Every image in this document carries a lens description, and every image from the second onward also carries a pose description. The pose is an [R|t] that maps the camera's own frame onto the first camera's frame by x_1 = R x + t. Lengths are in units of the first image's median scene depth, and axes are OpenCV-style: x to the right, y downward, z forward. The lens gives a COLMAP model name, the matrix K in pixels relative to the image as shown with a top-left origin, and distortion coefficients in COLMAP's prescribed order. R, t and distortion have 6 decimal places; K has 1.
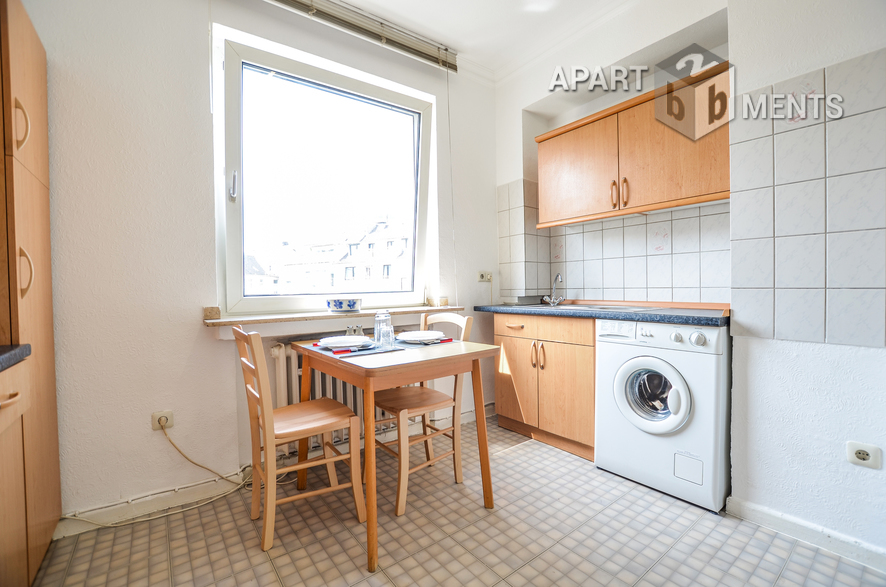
lens RADIAL K [[387.9, 0, 451.3], [0, 387.9, 293.2], [0, 0, 1]] dist [-0.031511, 0.003796]
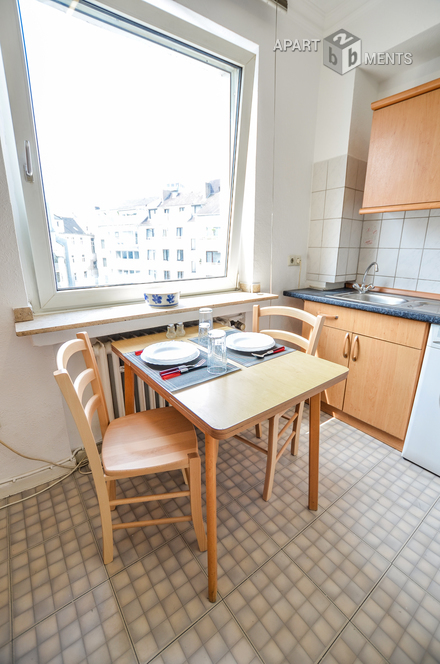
lens RADIAL K [[290.7, 0, 219.7], [0, 290.7, 327.0], [0, 0, 1]] dist [-0.031511, 0.003796]
pose [[0.999431, 0.025983, -0.021500, -0.115488], [-0.019565, 0.965975, 0.257894, -0.087273], [0.027469, -0.257327, 0.965934, 0.285116]]
